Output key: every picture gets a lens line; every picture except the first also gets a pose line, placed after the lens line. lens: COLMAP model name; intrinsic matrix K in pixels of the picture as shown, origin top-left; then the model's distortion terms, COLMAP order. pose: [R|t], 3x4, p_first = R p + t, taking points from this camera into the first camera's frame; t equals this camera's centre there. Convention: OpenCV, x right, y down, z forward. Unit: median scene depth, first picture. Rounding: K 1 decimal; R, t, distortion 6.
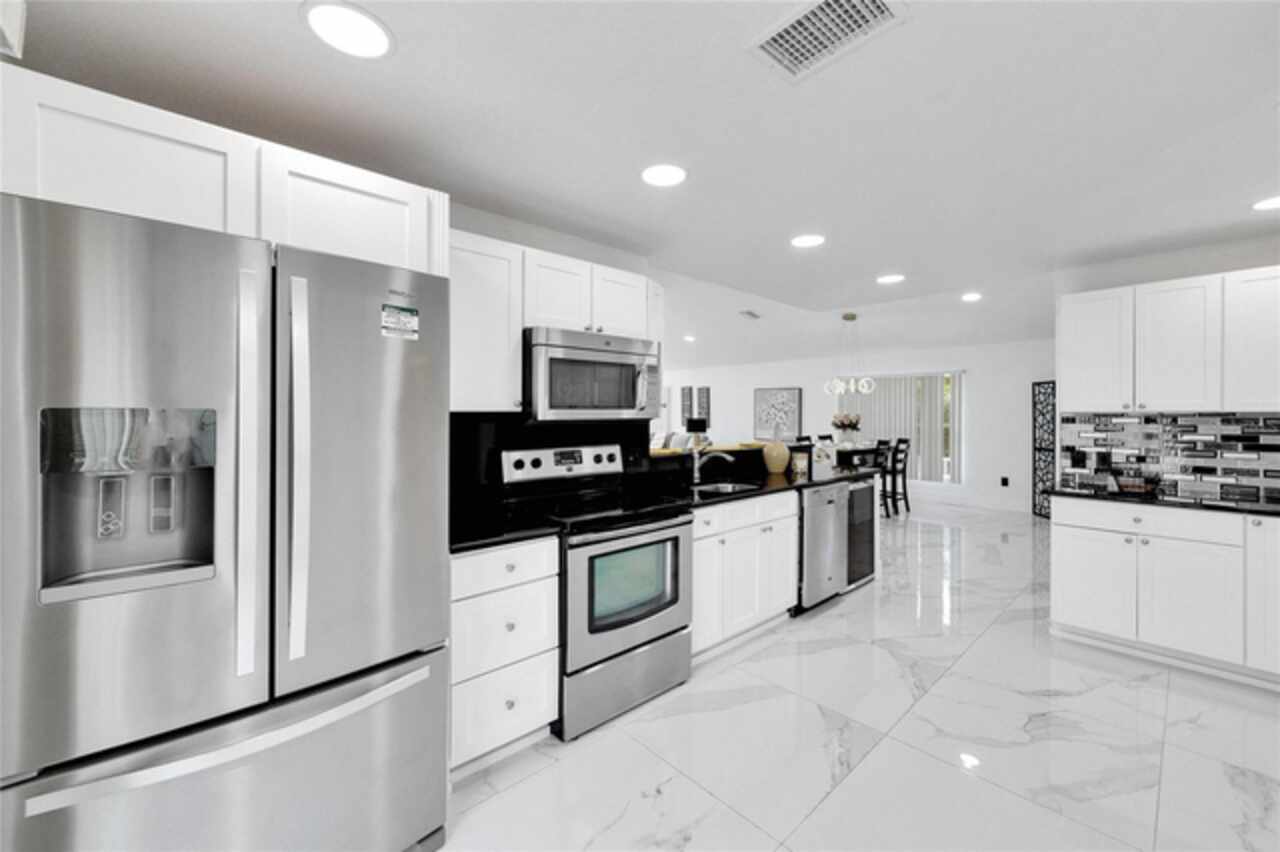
lens RADIAL K [[494.4, 0, 639.3], [0, 494.4, 415.2], [0, 0, 1]] dist [-0.000052, 0.000075]
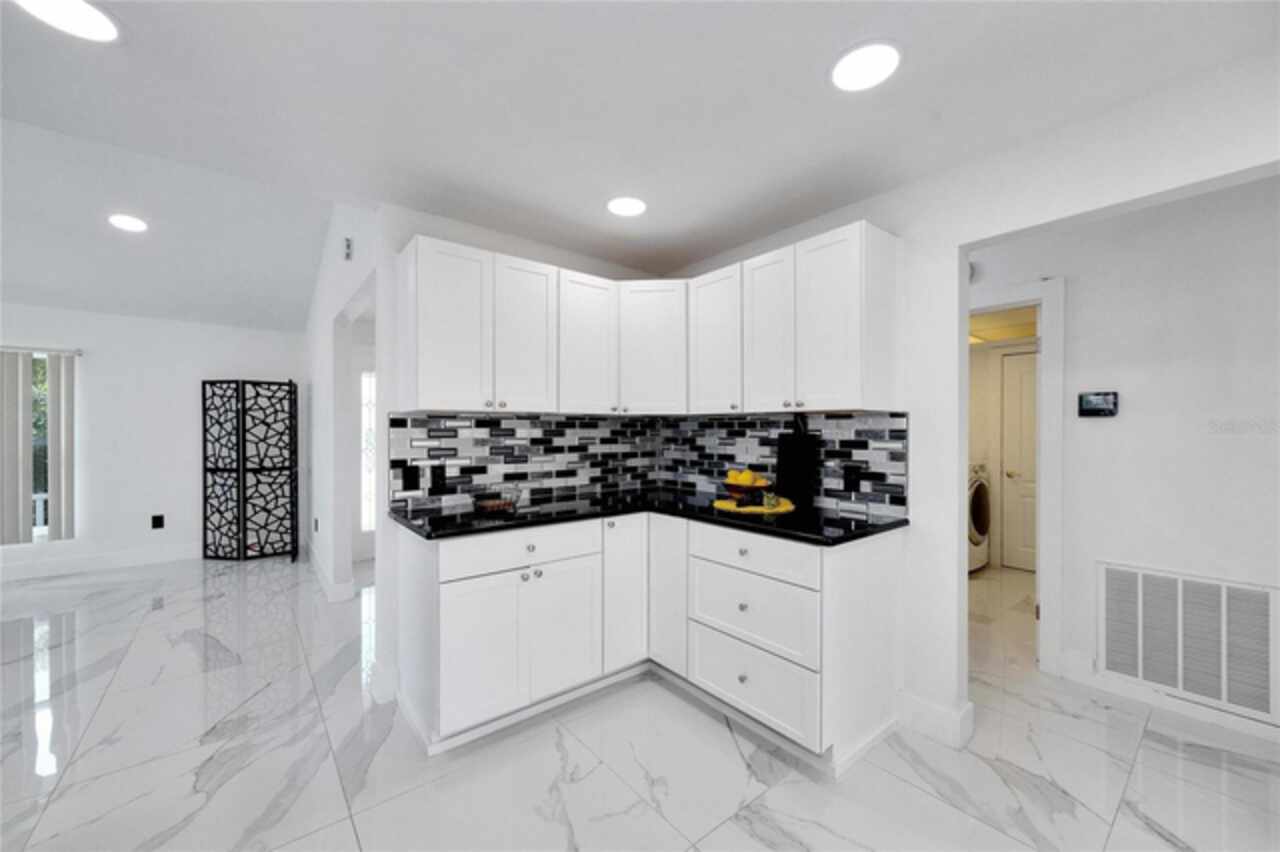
lens RADIAL K [[491.5, 0, 640.2], [0, 491.5, 432.6], [0, 0, 1]] dist [0.000209, 0.000032]
pose [[0.048859, -0.003096, 0.998801, 0.222451], [0.002578, 0.999992, 0.002974, 0.025529], [-0.998802, 0.002430, 0.048867, 0.723002]]
